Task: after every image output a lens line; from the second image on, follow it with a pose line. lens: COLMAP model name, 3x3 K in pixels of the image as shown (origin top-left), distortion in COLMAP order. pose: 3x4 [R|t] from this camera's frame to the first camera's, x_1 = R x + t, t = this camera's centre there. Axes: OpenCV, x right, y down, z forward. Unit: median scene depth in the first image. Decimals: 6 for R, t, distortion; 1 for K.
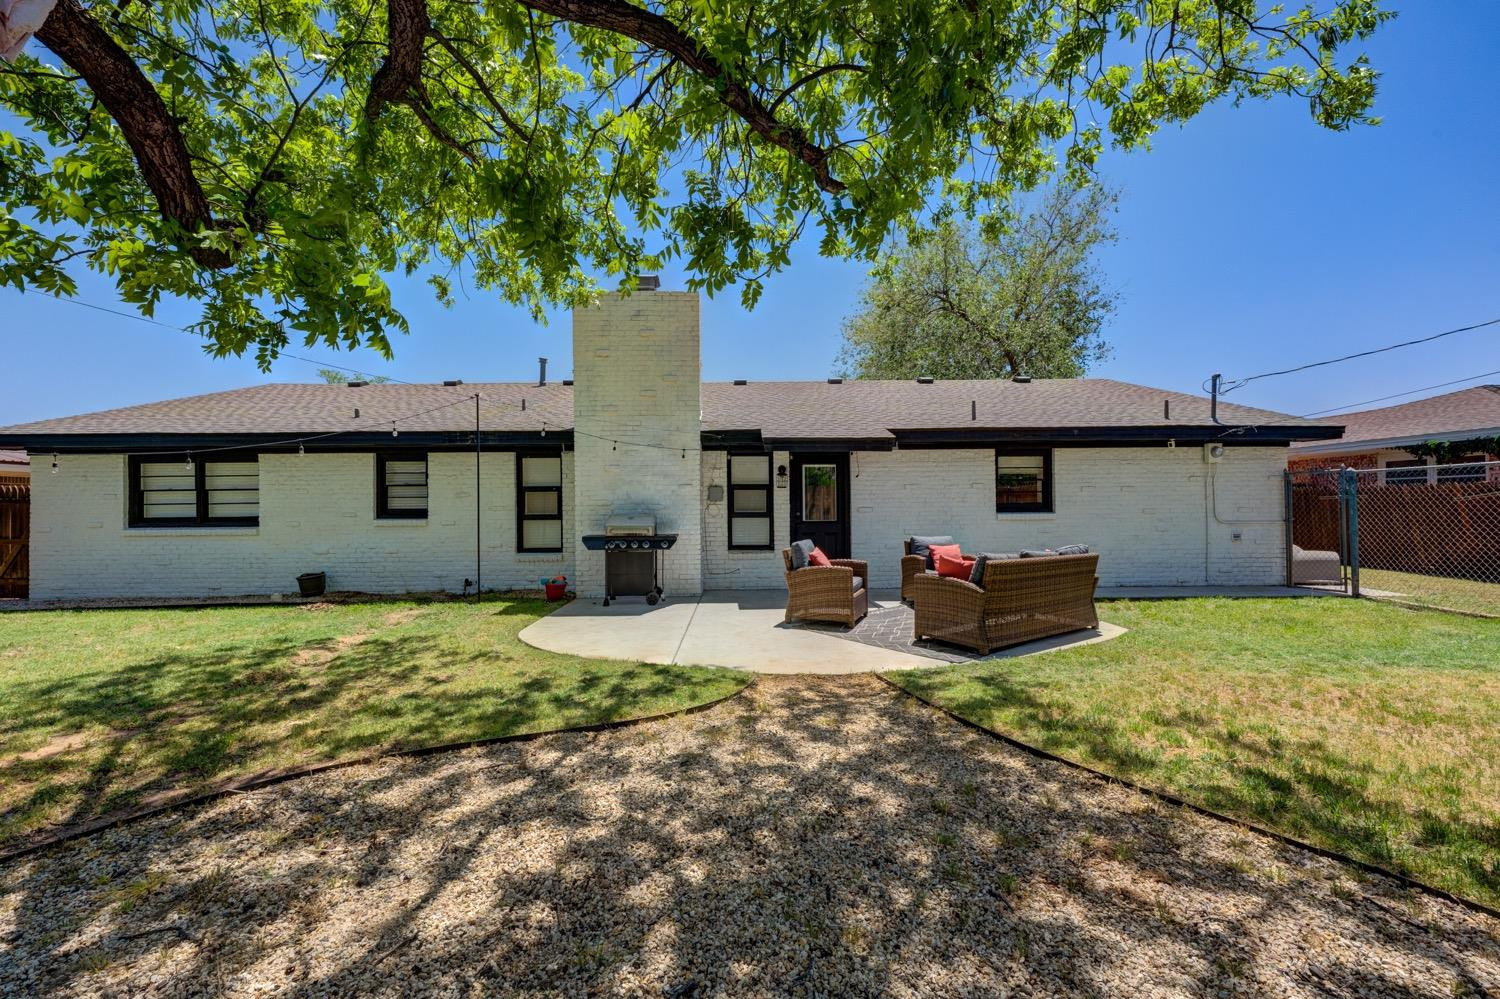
lens RADIAL K [[785.3, 0, 750.5], [0, 785.3, 478.2], [0, 0, 1]] dist [0.003631, -0.000211]
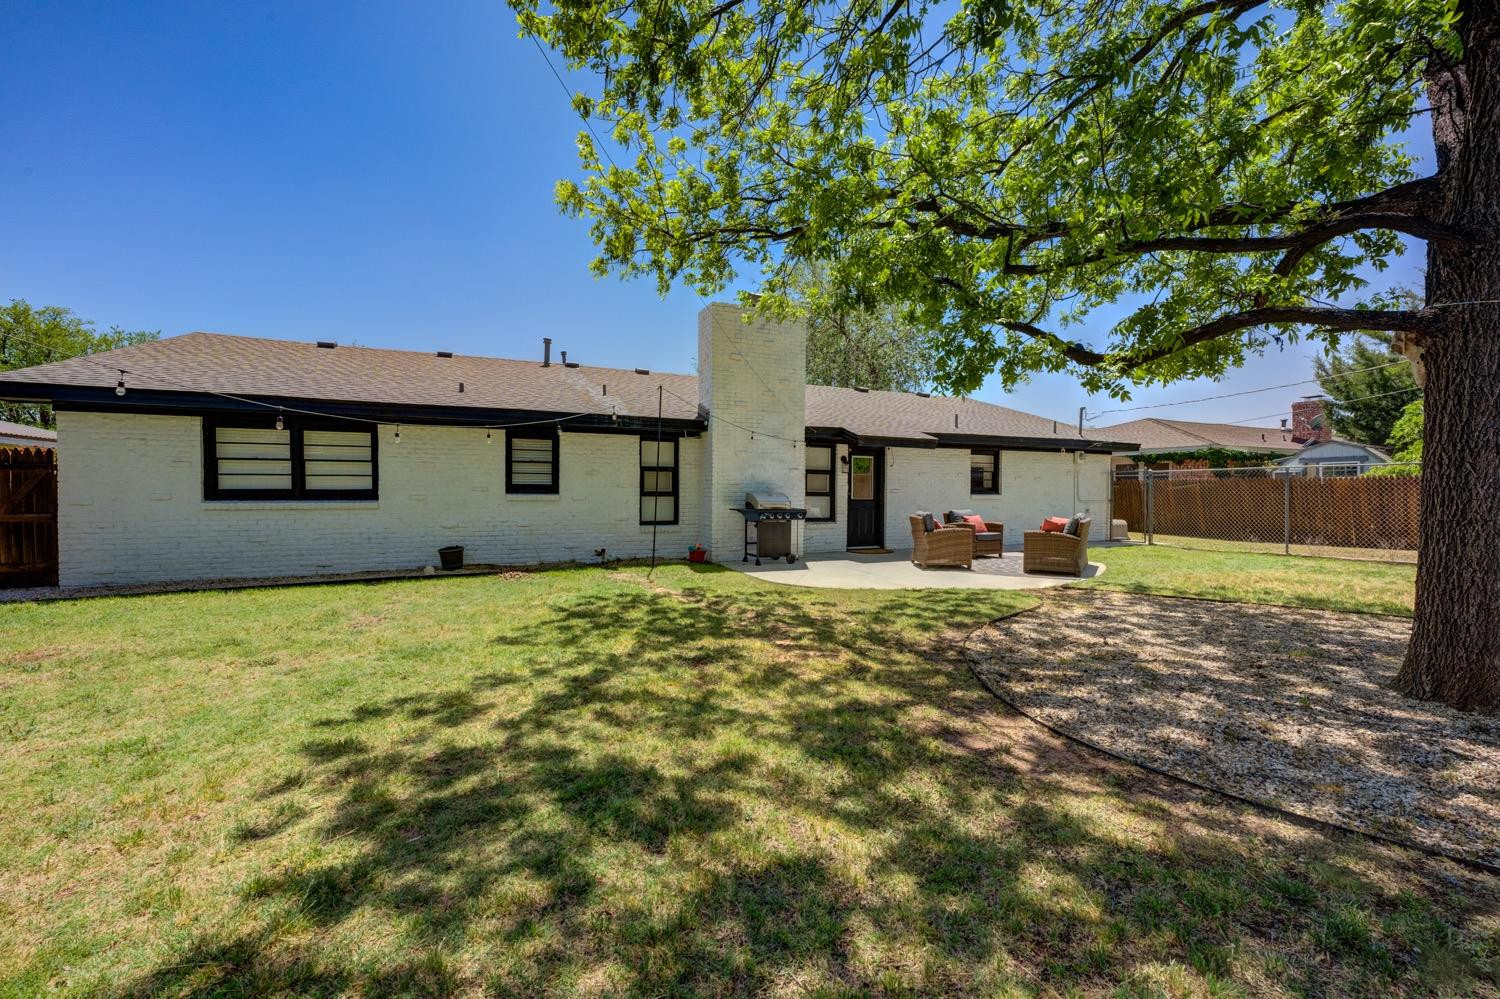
lens RADIAL K [[794.9, 0, 752.0], [0, 794.9, 503.8], [0, 0, 1]] dist [0.012105, -0.004665]
pose [[0.876641, 0.005114, 0.481117, -0.712026], [-0.030607, 0.998511, 0.045155, 0.008284], [-0.480170, -0.054310, 0.875492, -0.076239]]
